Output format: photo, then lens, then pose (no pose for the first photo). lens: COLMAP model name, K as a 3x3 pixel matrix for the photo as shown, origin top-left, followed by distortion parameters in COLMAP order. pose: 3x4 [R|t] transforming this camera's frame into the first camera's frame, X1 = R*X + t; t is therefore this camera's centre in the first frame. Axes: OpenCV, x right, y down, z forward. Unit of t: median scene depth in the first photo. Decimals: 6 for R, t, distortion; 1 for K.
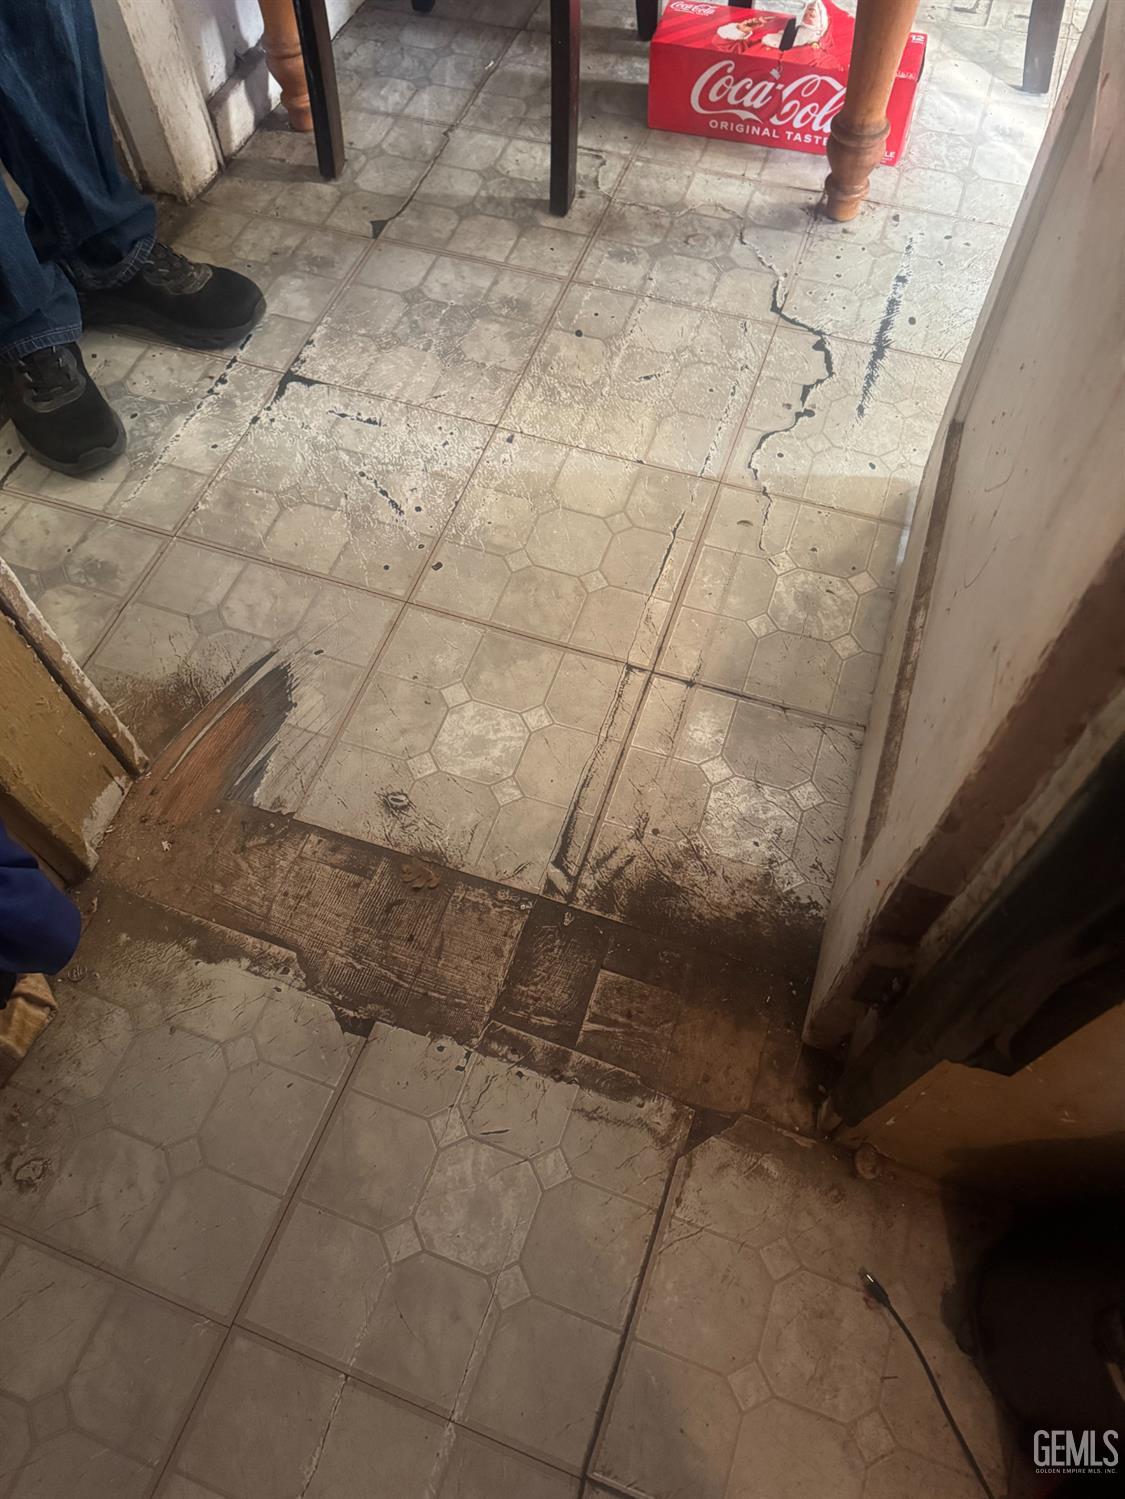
lens RADIAL K [[1066.4, 0, 556.7], [0, 1066.4, 728.1], [0, 0, 1]] dist [0.042364, -0.041712]
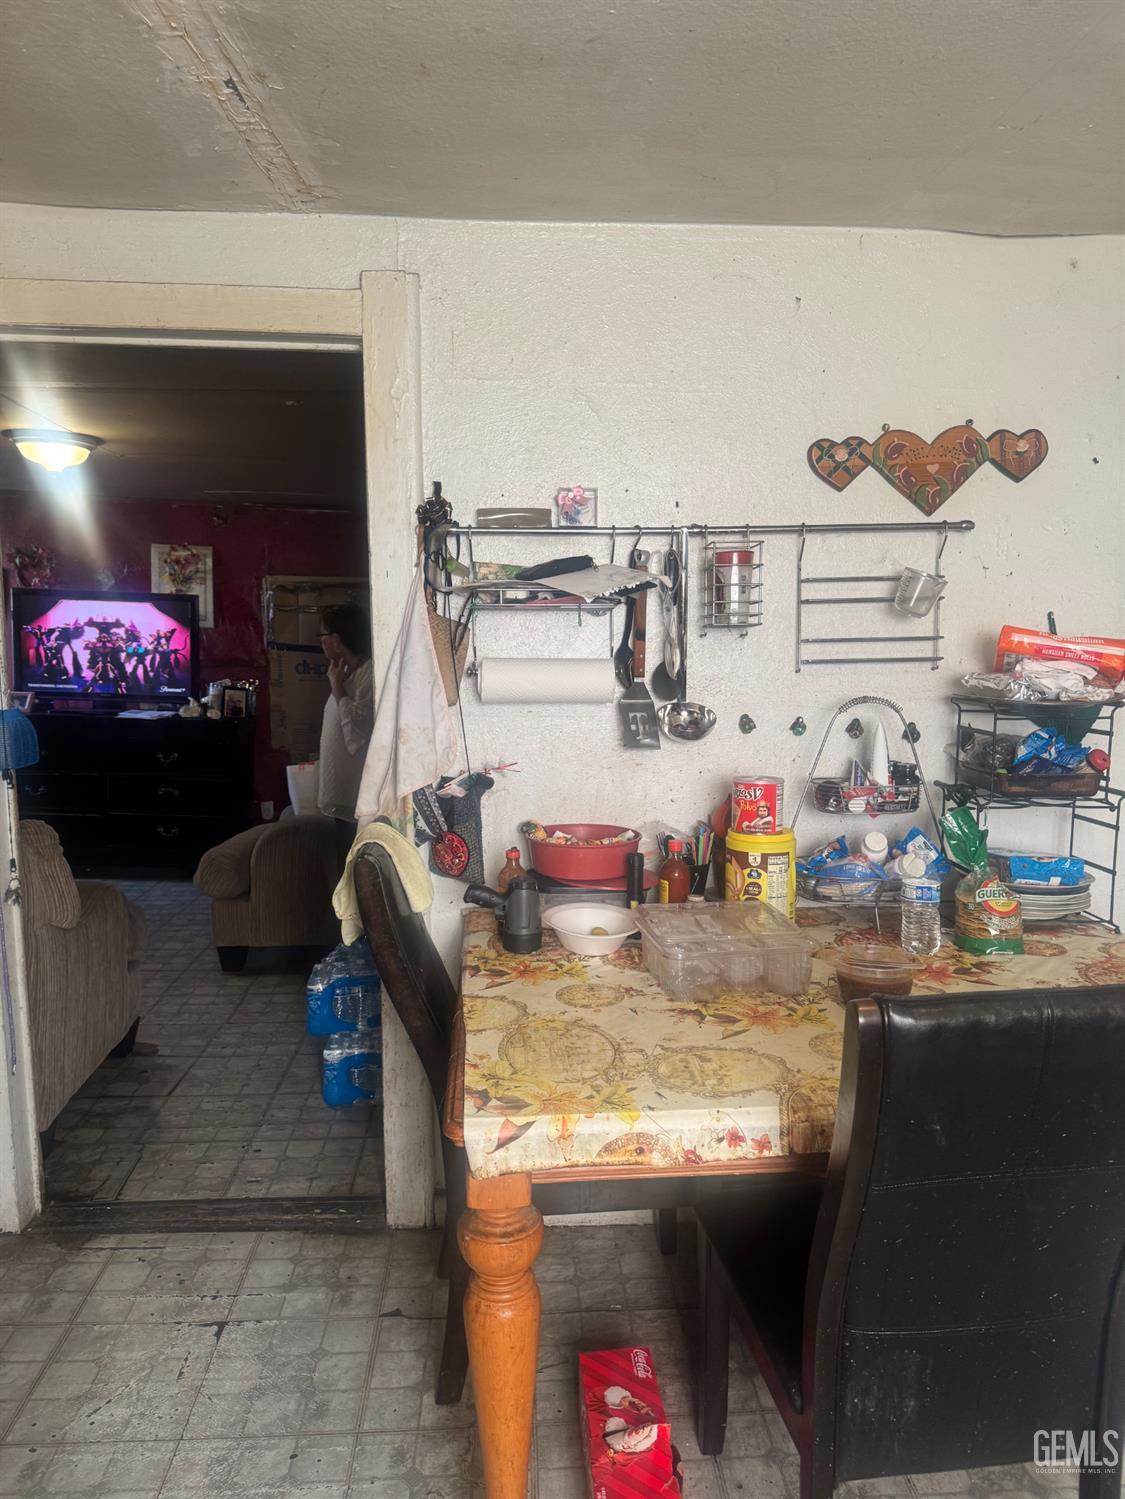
lens RADIAL K [[1063.7, 0, 562.5], [0, 1063.7, 749.5], [0, 0, 1]] dist [0.047740, -0.048274]
pose [[0.354551, 0.125313, -0.926601, 1.176081], [-0.801541, 0.551022, -0.232178, -0.782508], [0.481483, 0.825028, 0.295809, 0.126891]]
